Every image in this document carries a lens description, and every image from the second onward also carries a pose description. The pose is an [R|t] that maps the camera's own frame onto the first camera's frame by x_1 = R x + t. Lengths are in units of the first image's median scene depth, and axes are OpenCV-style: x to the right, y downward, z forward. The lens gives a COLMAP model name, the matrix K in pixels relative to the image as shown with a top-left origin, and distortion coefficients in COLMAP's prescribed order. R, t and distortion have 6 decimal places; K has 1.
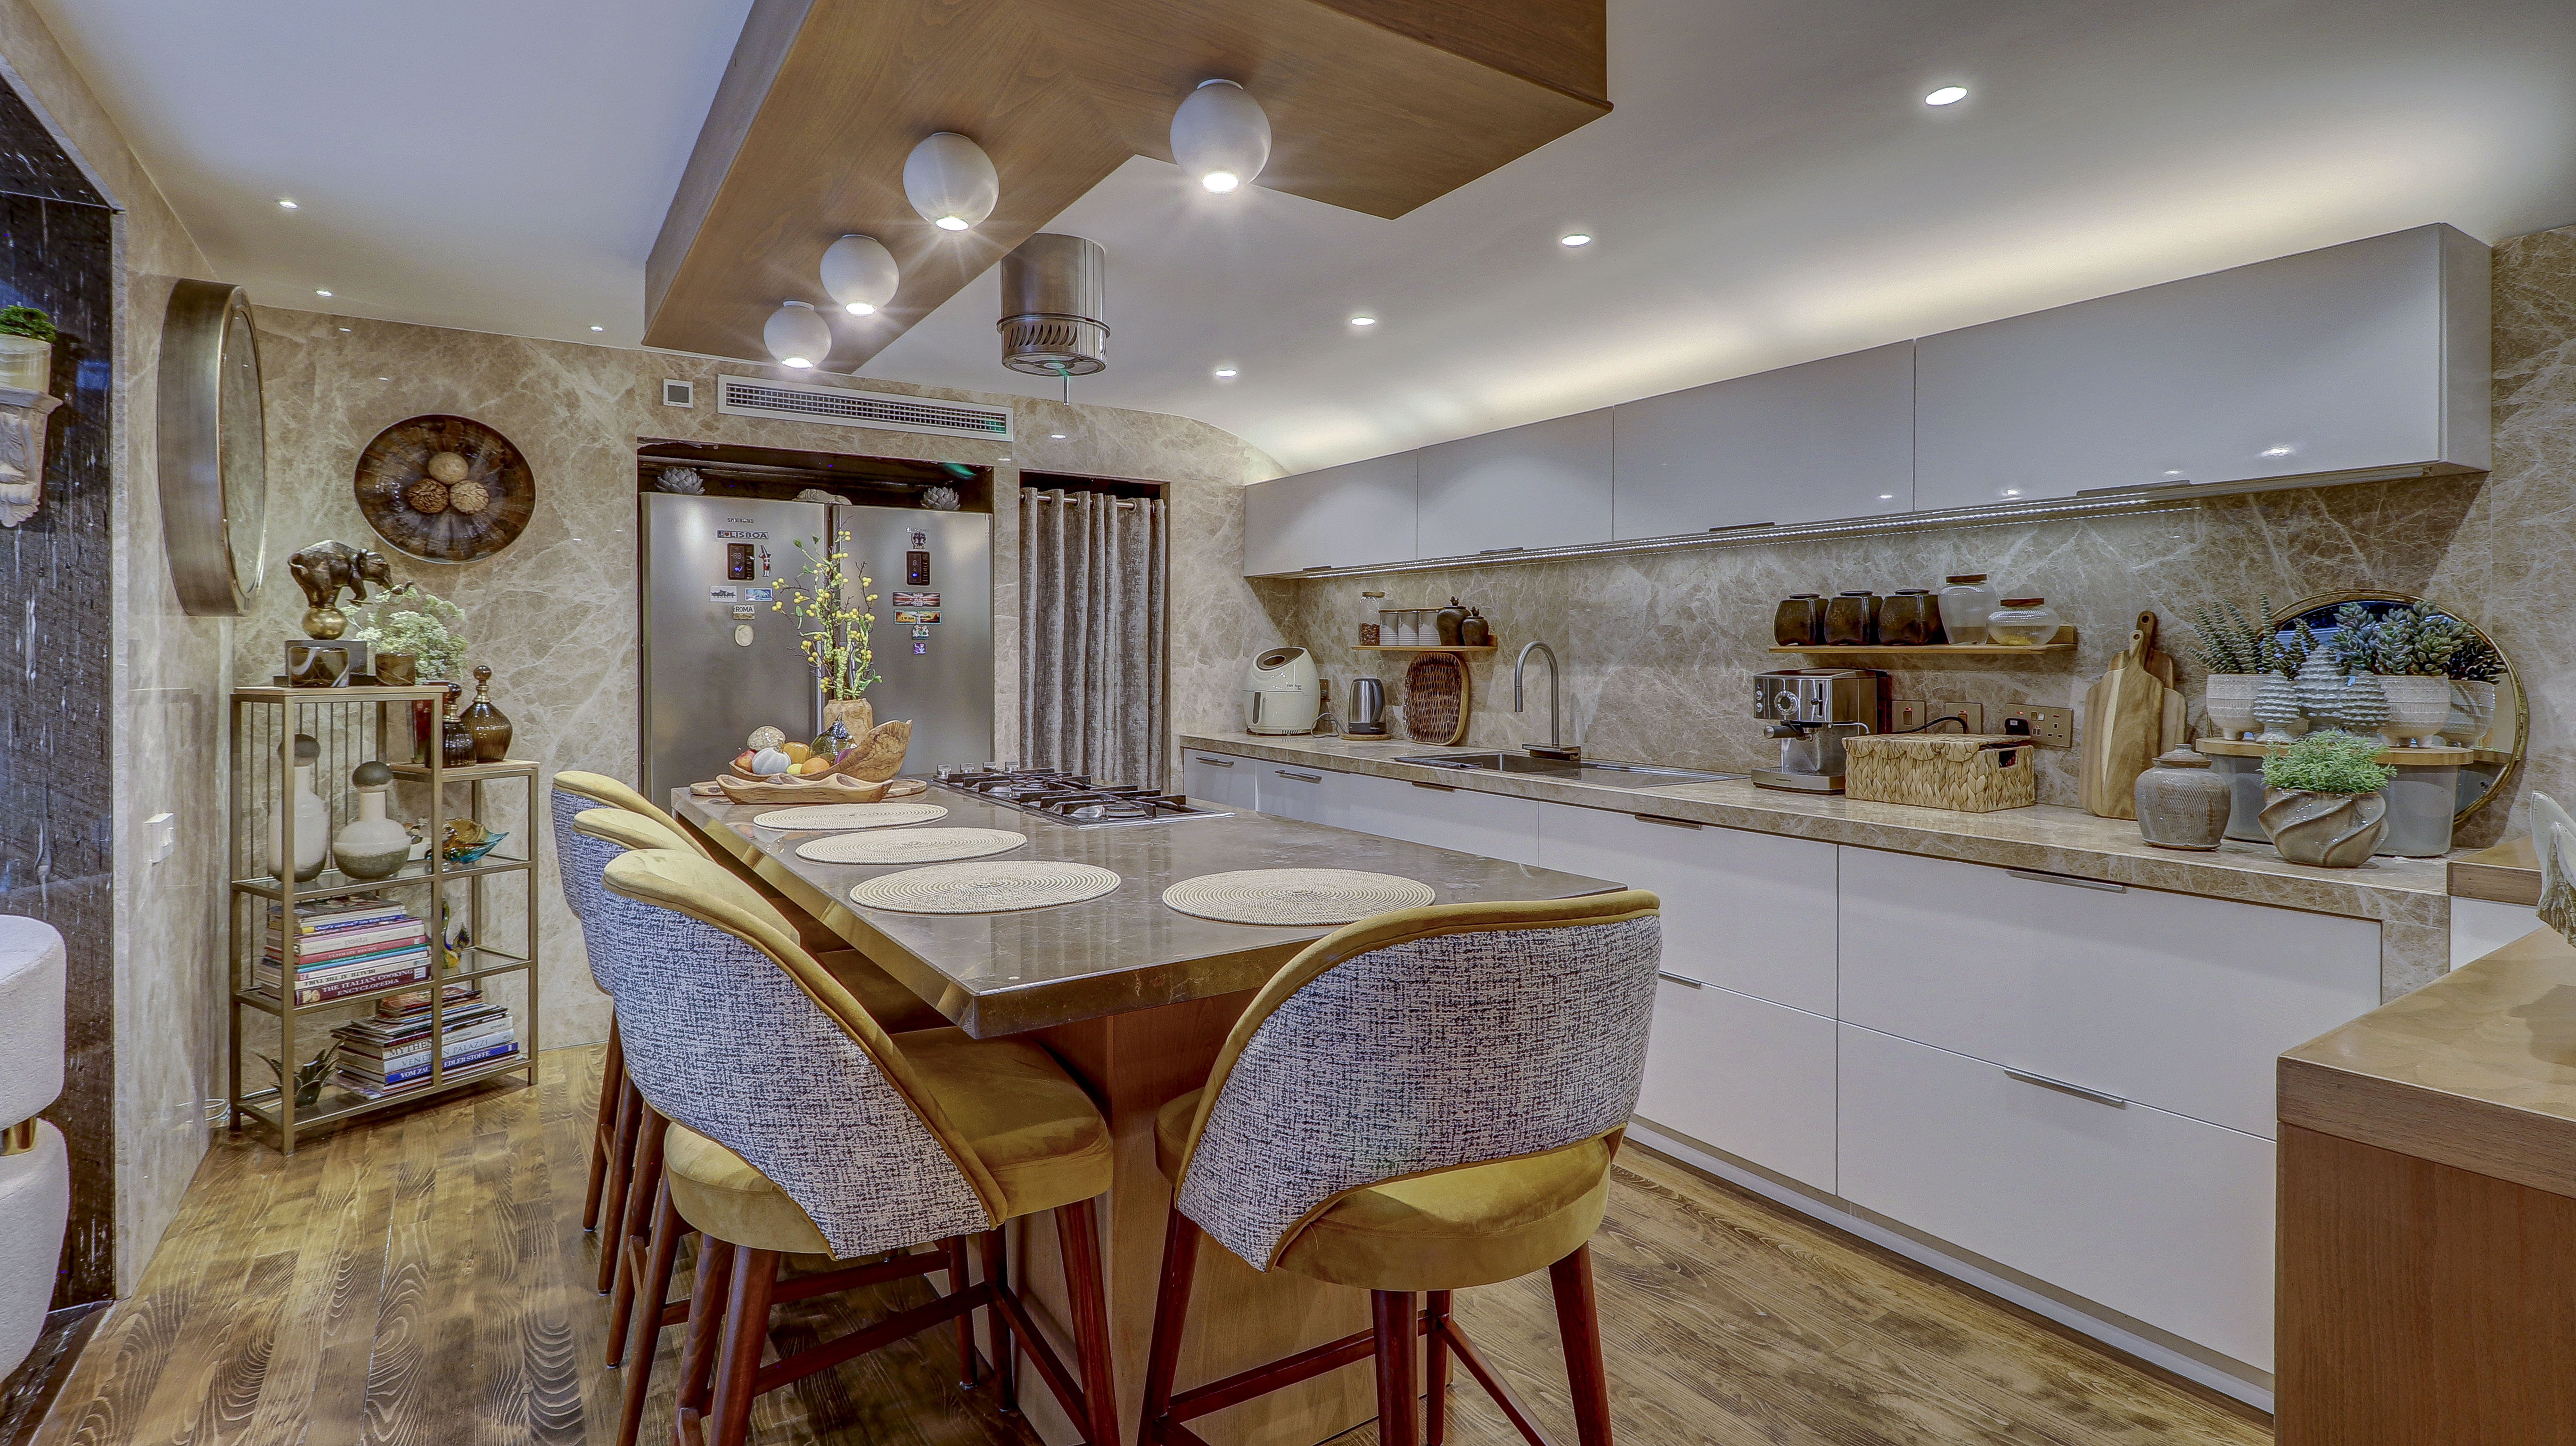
lens RADIAL K [[1210.0, 0, 1293.7], [0, 1210.0, 637.6], [0, 0, 1]] dist [0.007542, 0.000026]
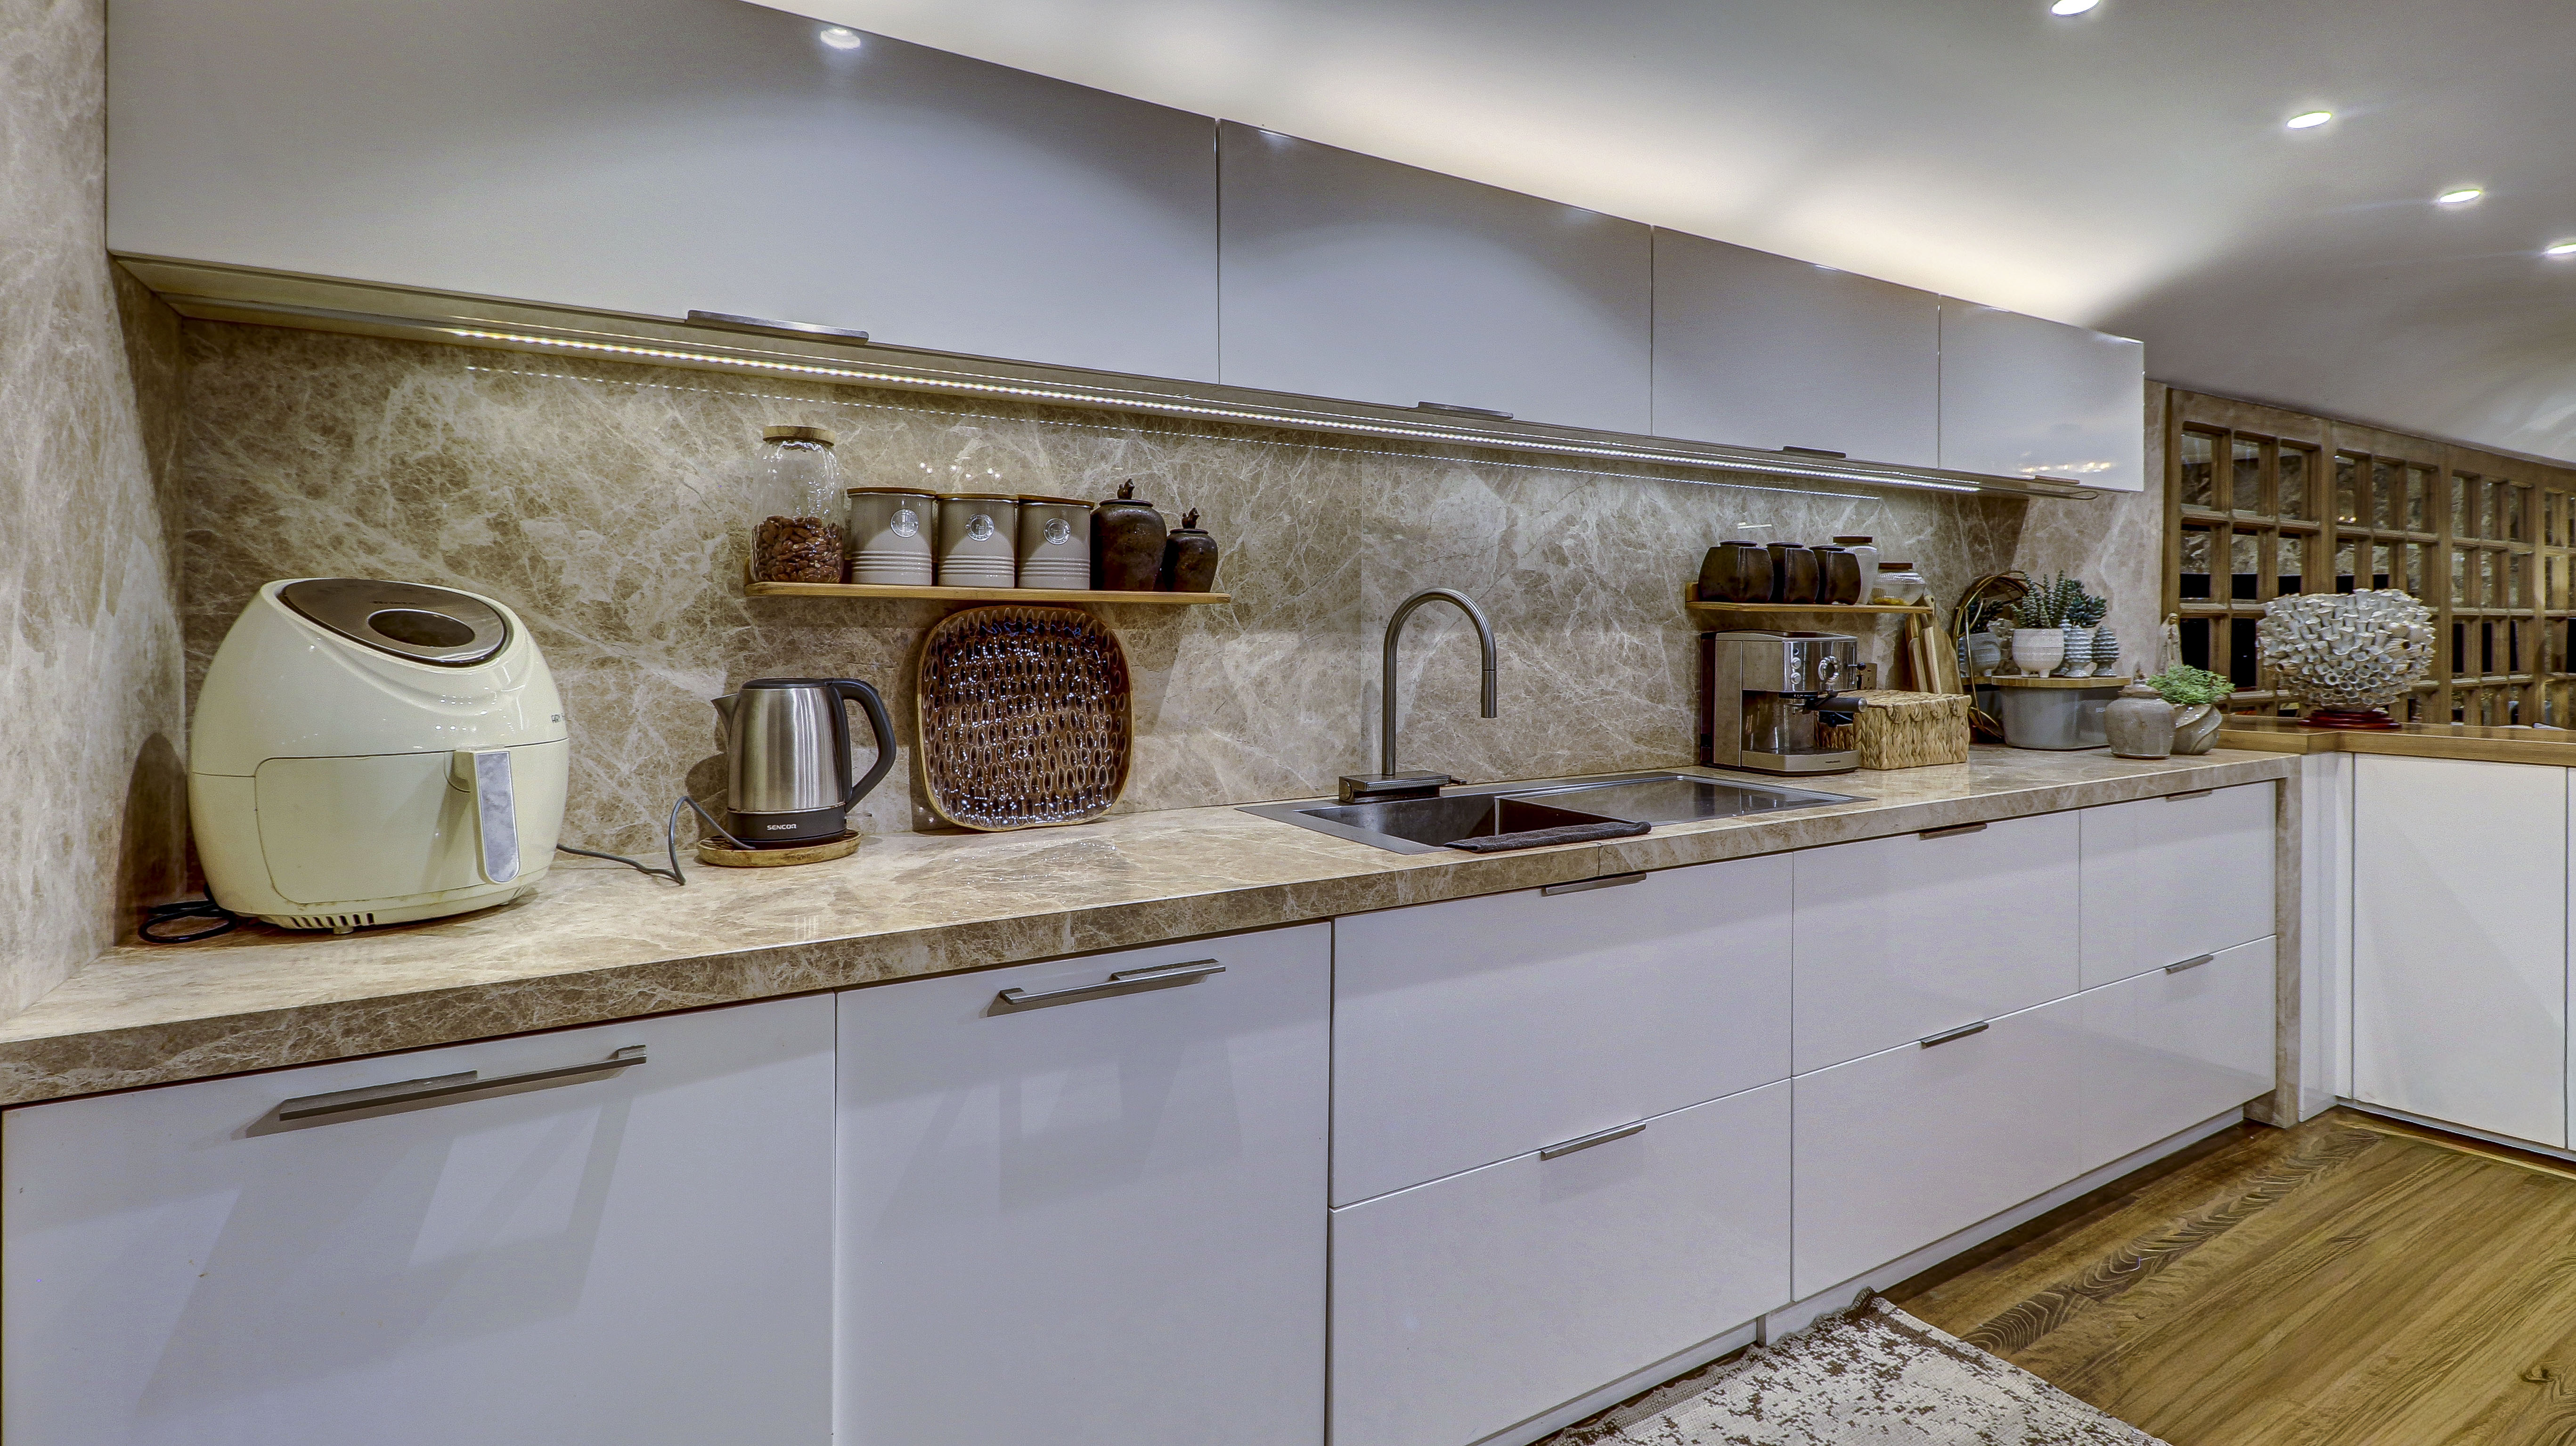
lens RADIAL K [[1210.2, 0, 1293.7], [0, 1210.2, 637.6], [0, 0, 1]] dist [0.007542, 0.000026]
pose [[0.033536, -0.006379, 0.999417, -0.378473], [-0.009347, 0.999934, 0.006696, 0.024468], [-0.999394, -0.009566, 0.033474, 1.137376]]
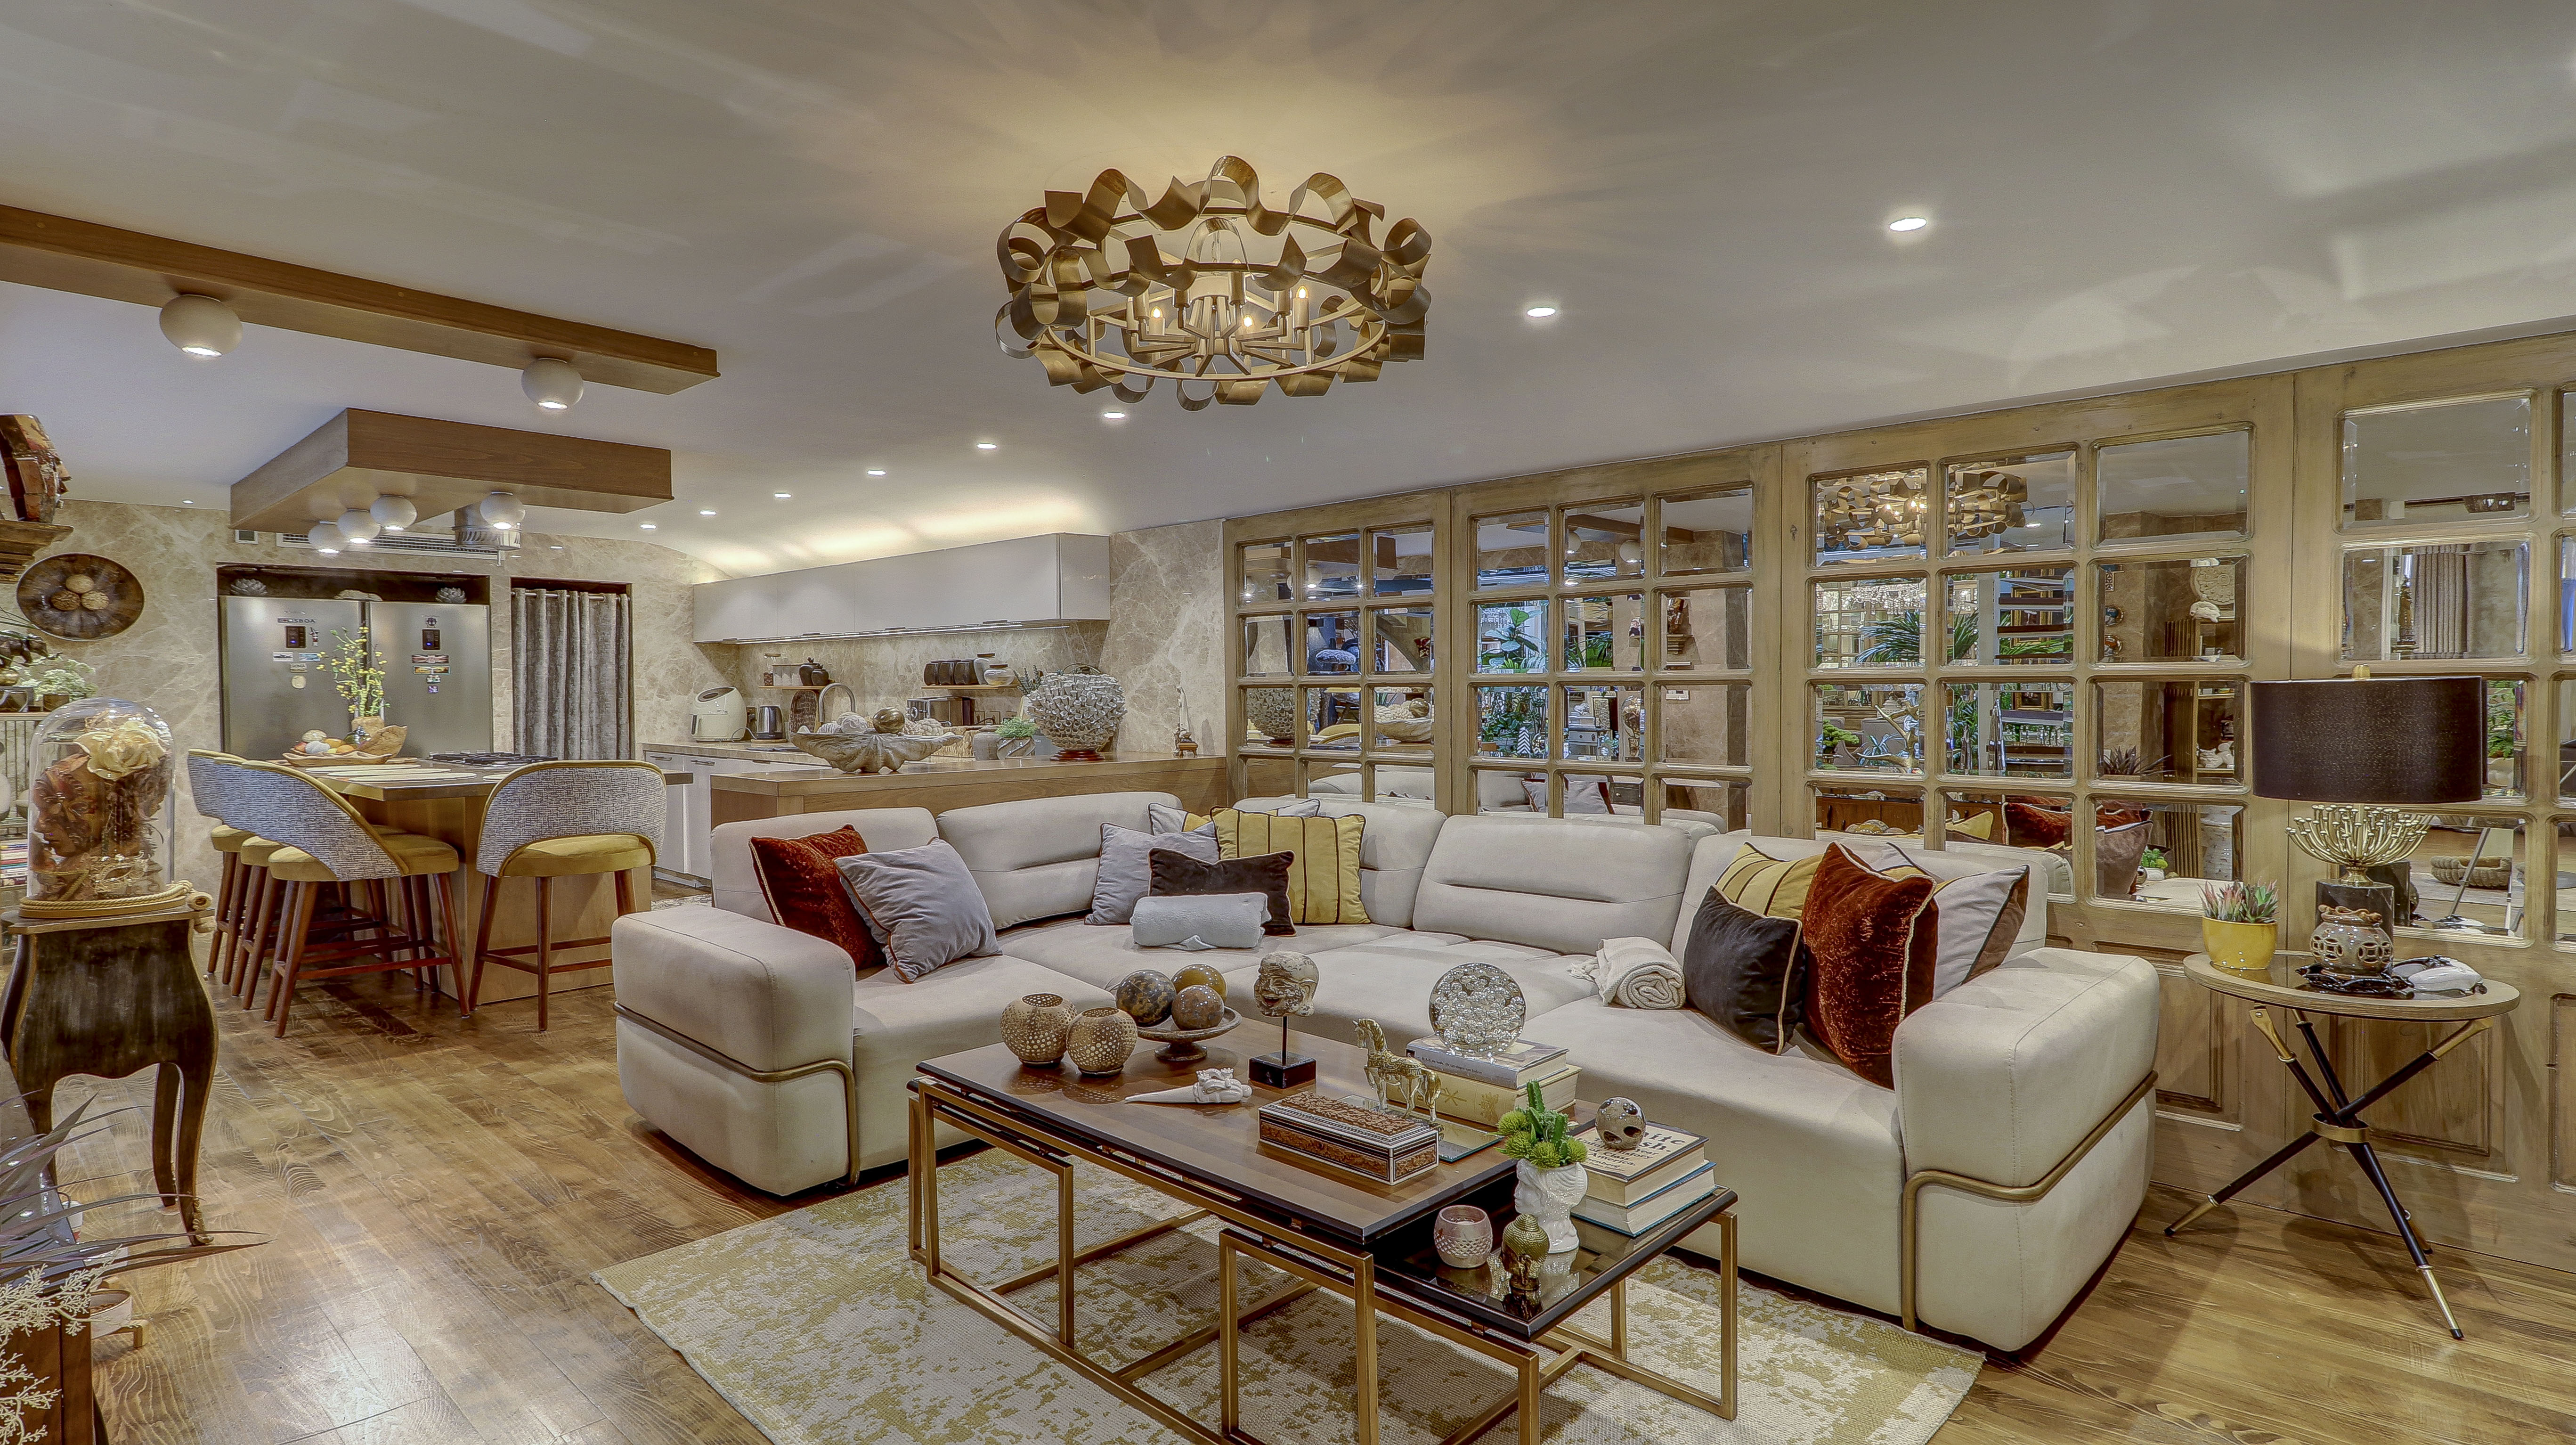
lens RADIAL K [[1066.1, 0, 1296.8], [0, 1066.1, 695.9], [0, 0, 1]] dist [-0.000835, -0.000489]
pose [[0.946811, -0.007715, 0.321697, 0.367708], [0.001976, 0.999833, 0.018163, -0.006440], [-0.321784, -0.016561, 0.946668, -0.812309]]
